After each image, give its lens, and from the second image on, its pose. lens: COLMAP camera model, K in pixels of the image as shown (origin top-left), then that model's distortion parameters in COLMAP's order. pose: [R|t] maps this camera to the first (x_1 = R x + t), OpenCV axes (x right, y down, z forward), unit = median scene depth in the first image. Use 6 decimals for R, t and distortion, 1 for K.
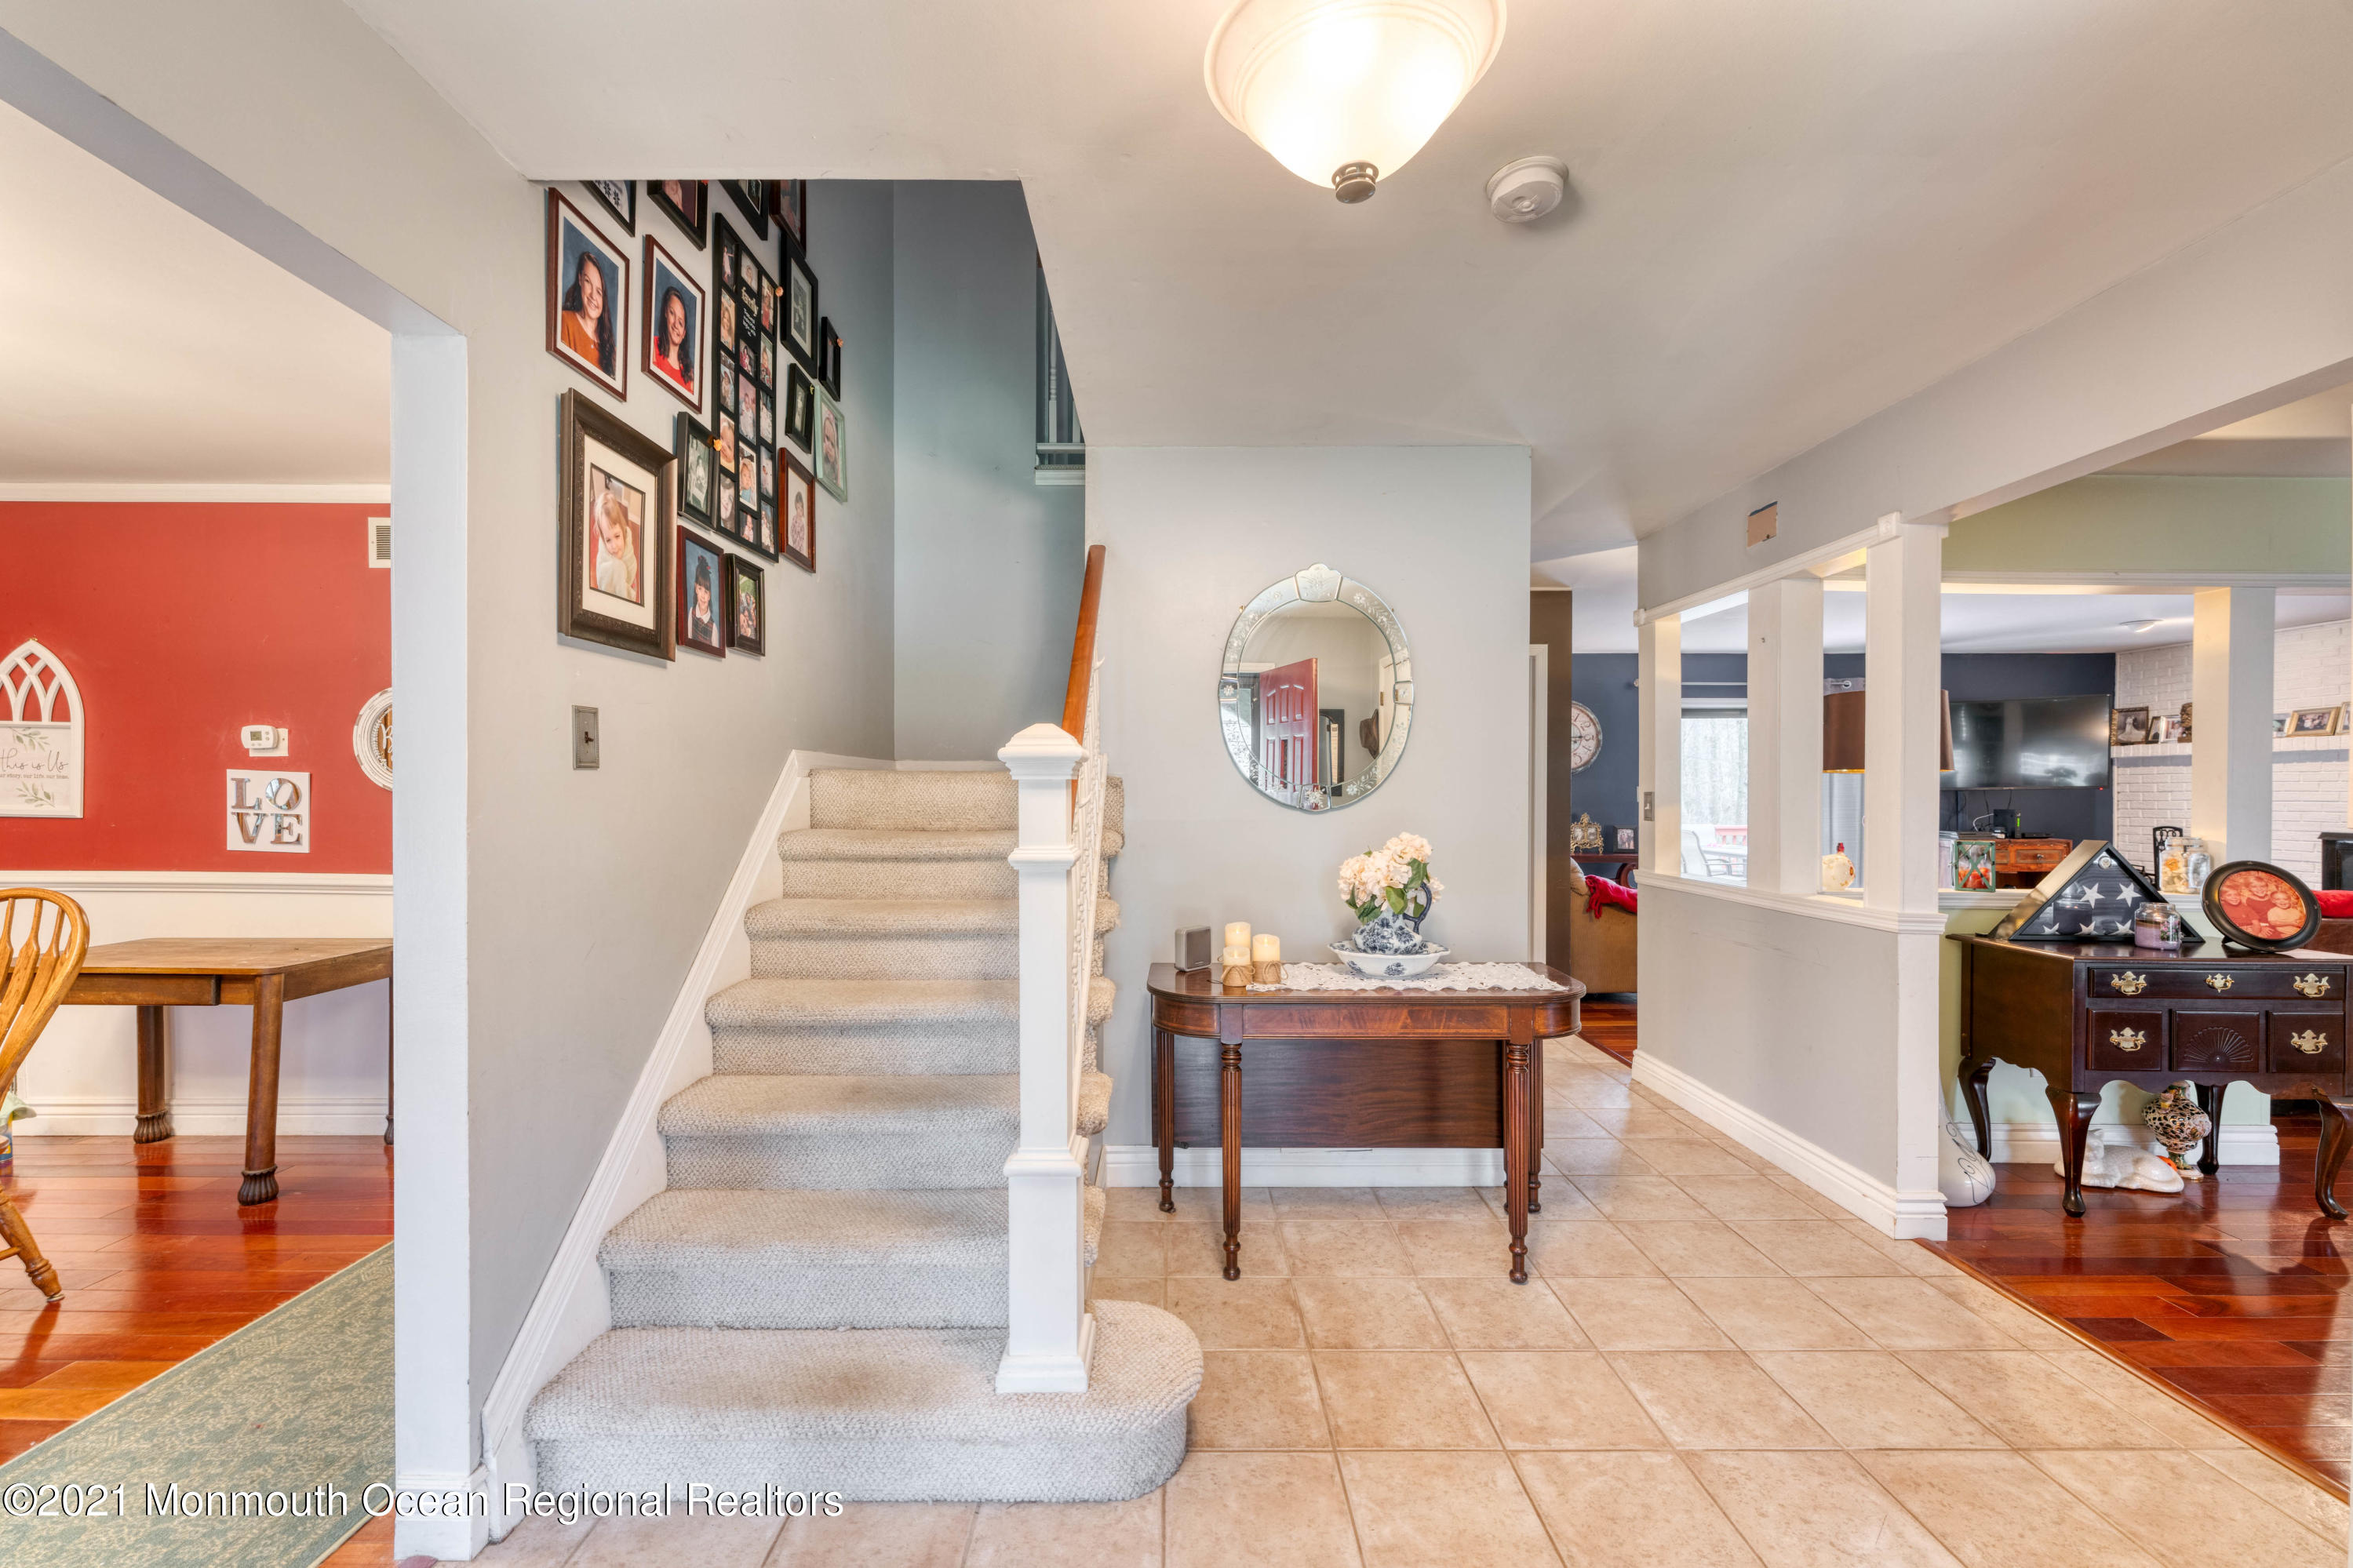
lens RADIAL K [[943.6, 0, 1180.7], [0, 943.6, 794.7], [0, 0, 1]] dist [0.000087, -0.000153]
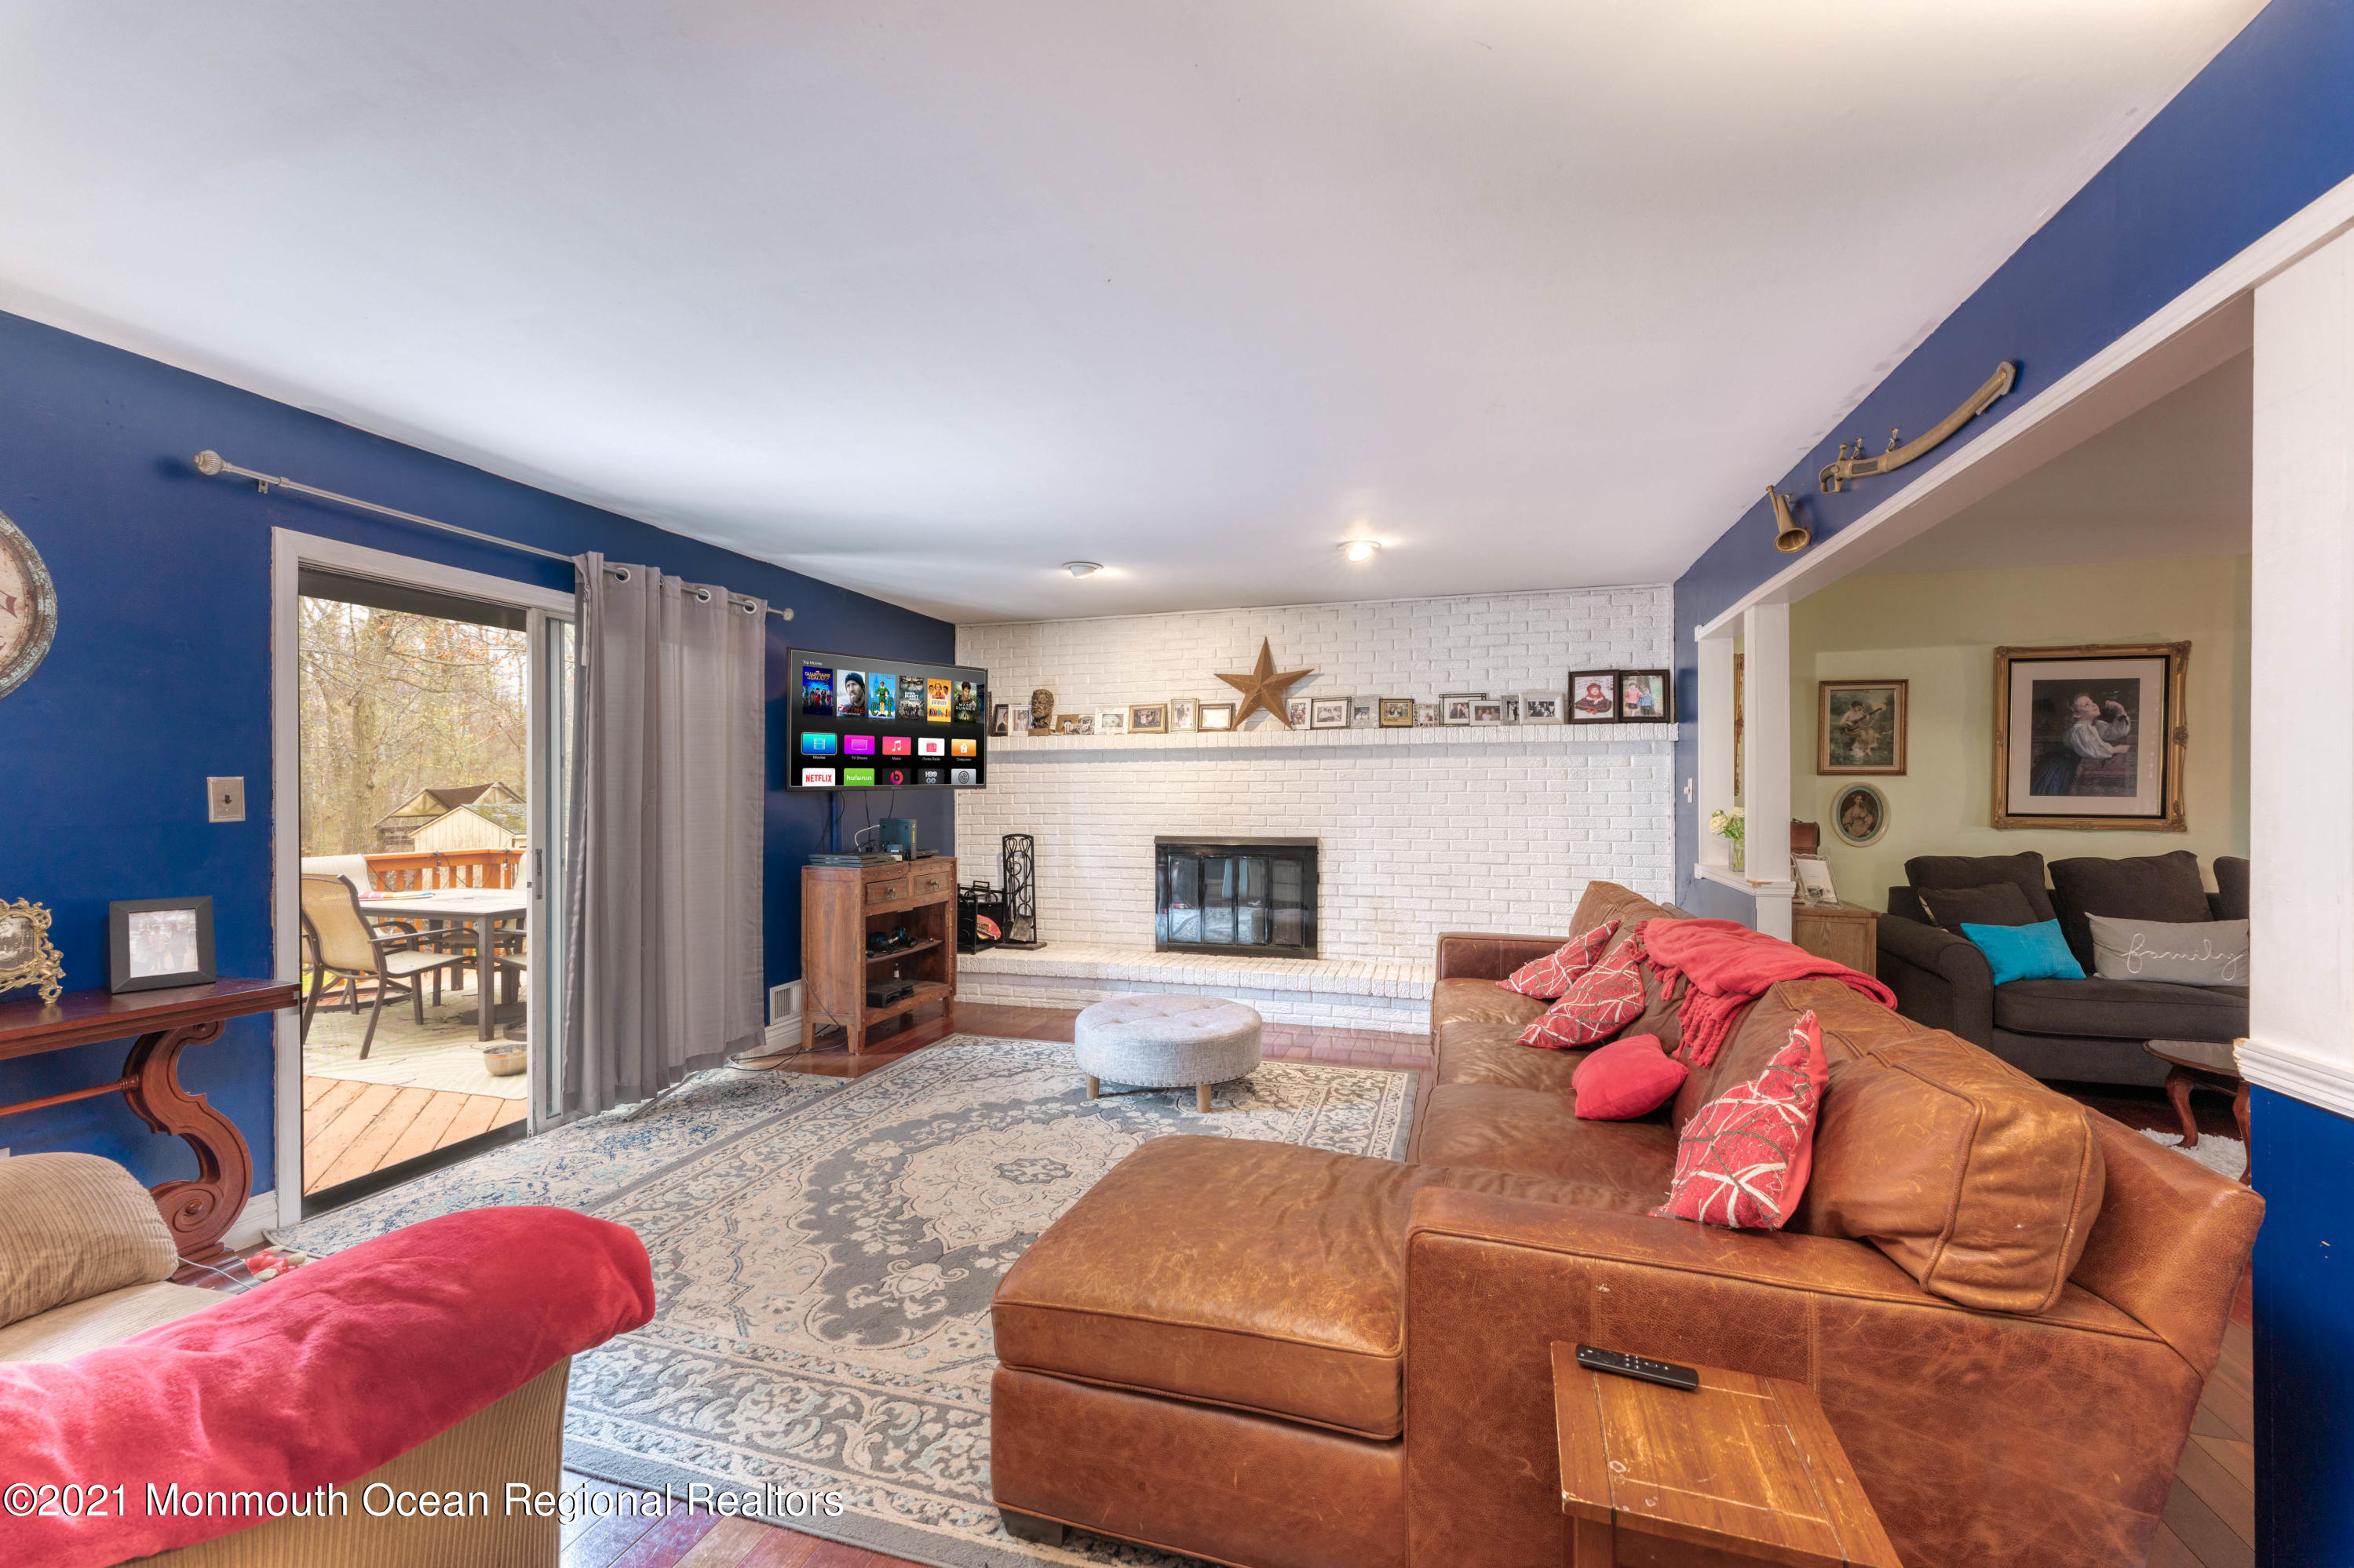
lens RADIAL K [[944.0, 0, 1181.2], [0, 944.0, 794.7], [0, 0, 1]] dist [0.000087, -0.000153]
pose [[0.290824, -0.002649, 0.956773, 0.271583], [0.005083, 0.999986, 0.001224, -0.002101], [-0.956763, 0.004507, 0.290834, 0.597985]]
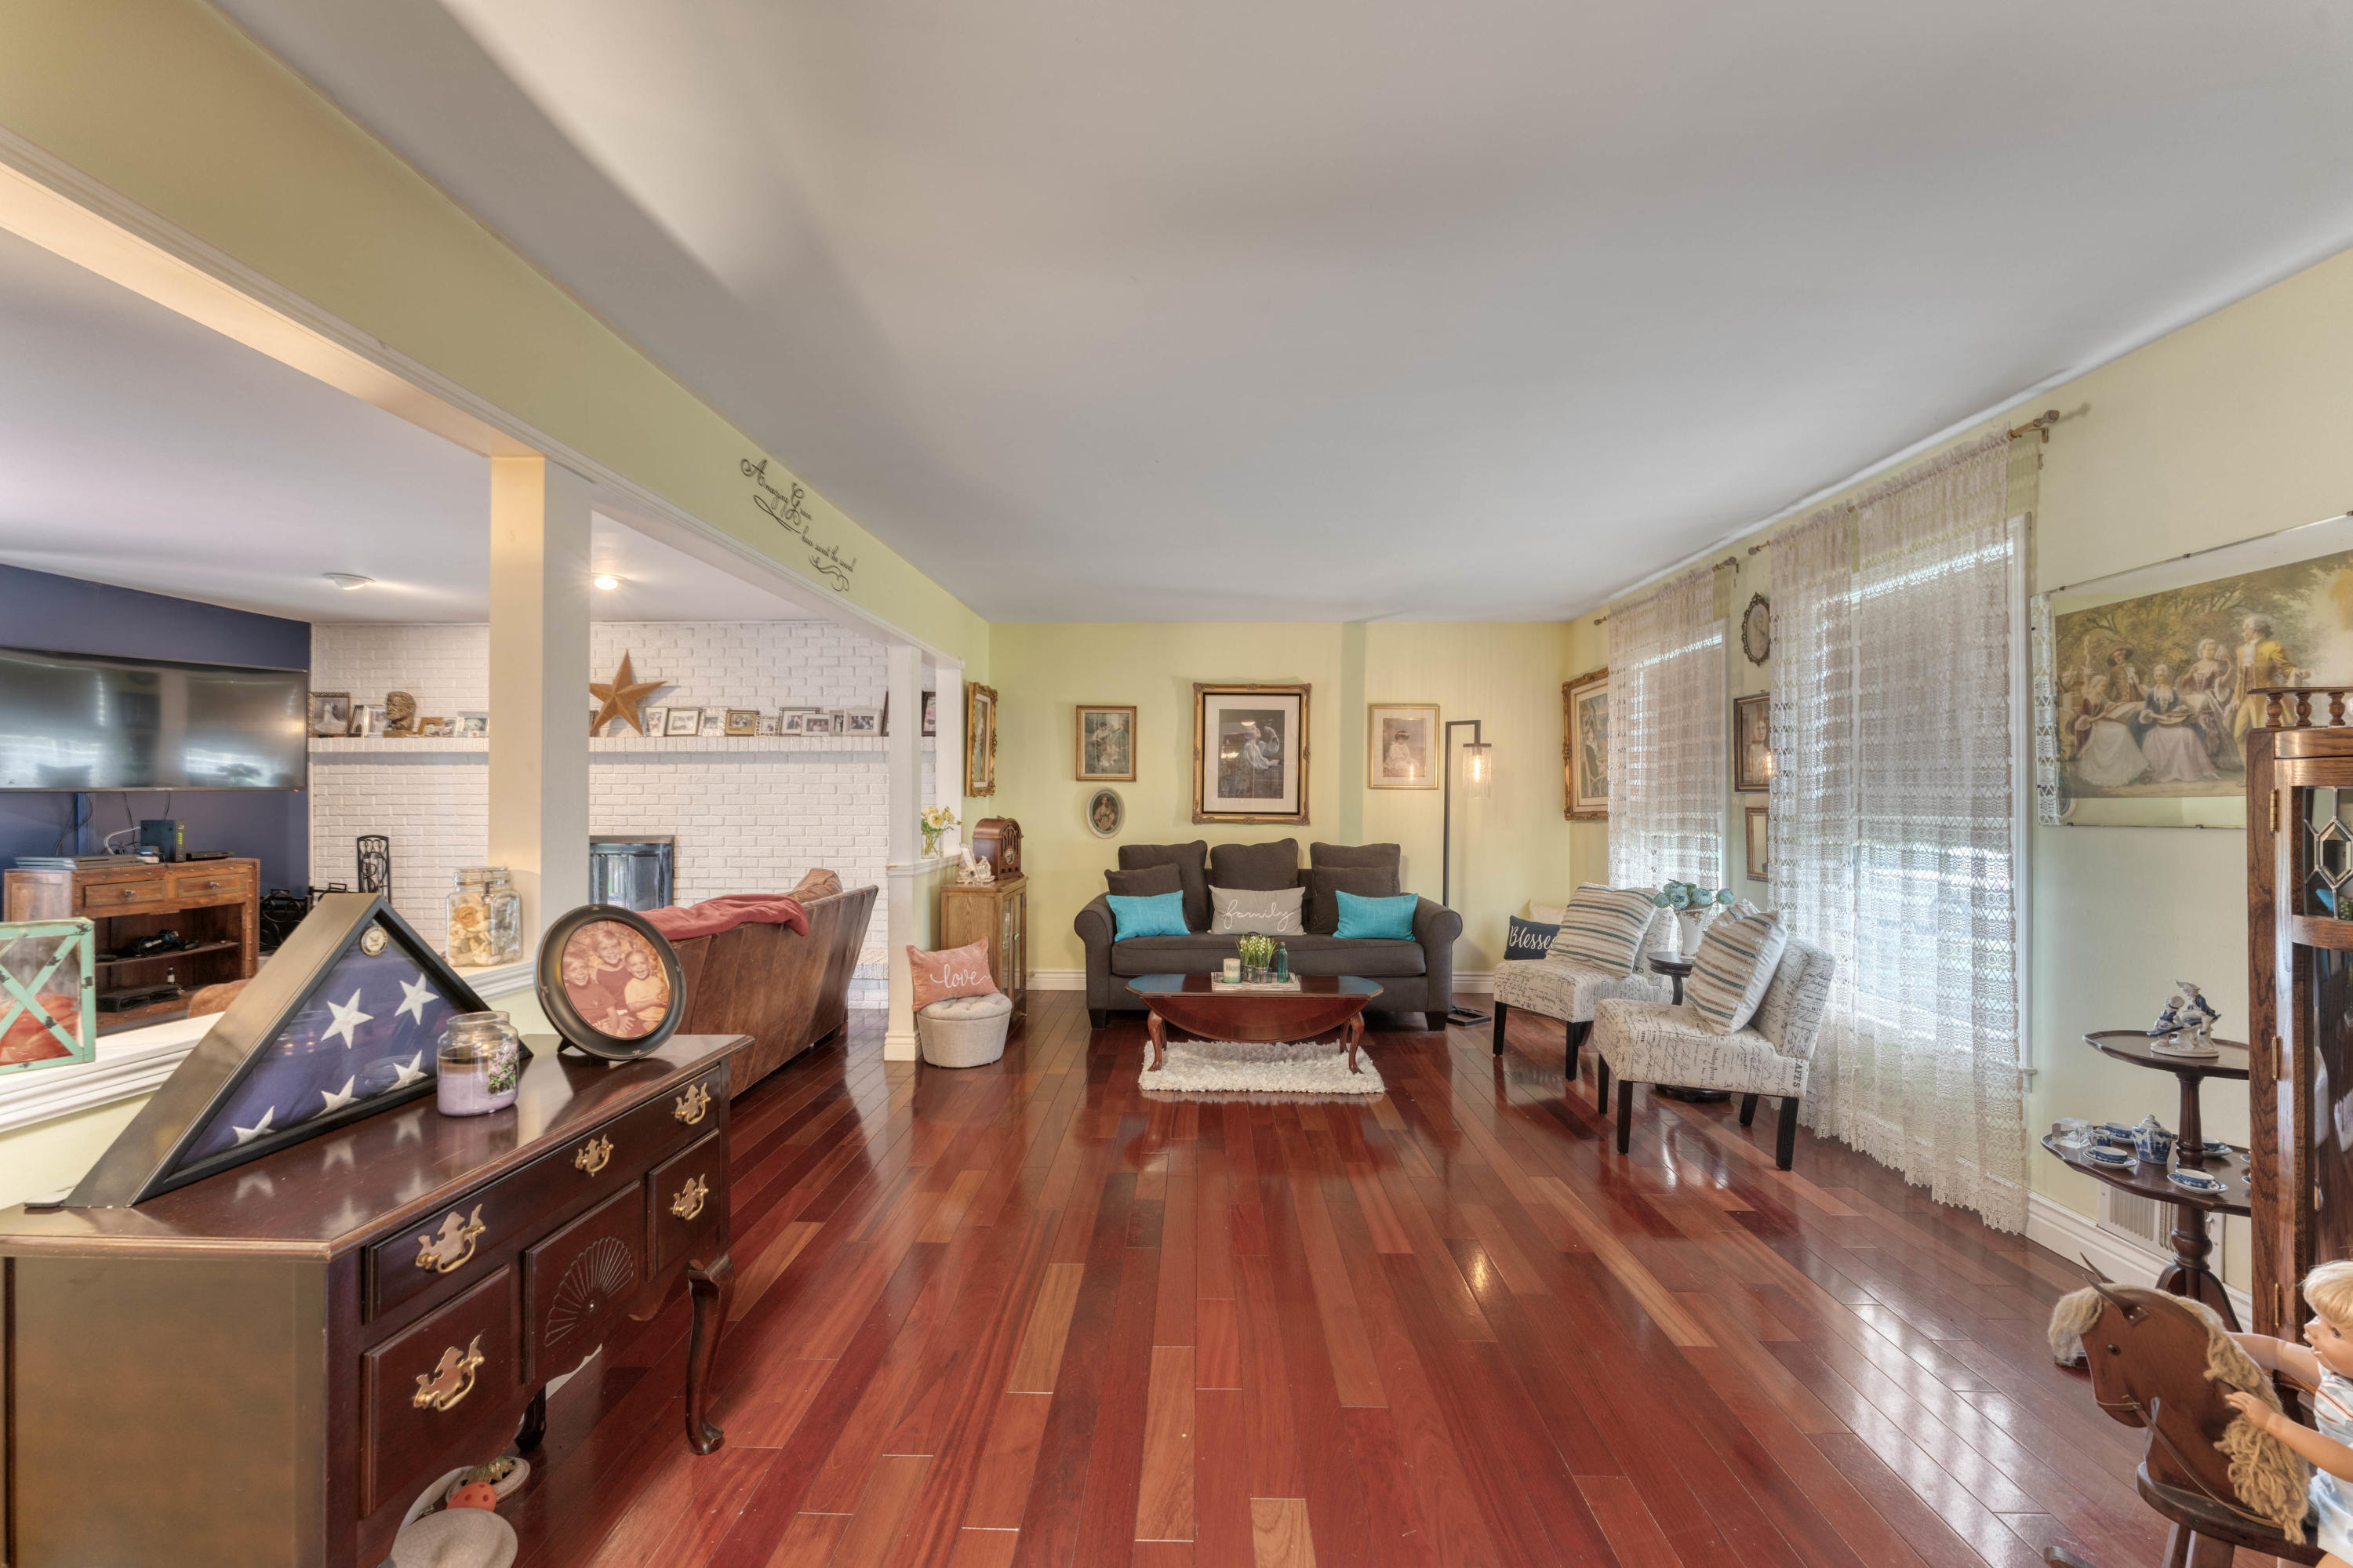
lens RADIAL K [[943.7, 0, 1180.7], [0, 943.7, 794.7], [0, 0, 1]] dist [0.000087, -0.000153]
pose [[0.032544, 0.001967, 0.999468, 0.215887], [0.003471, 0.999992, -0.002081, 0.001188], [-0.999464, 0.003537, 0.032537, 0.239705]]
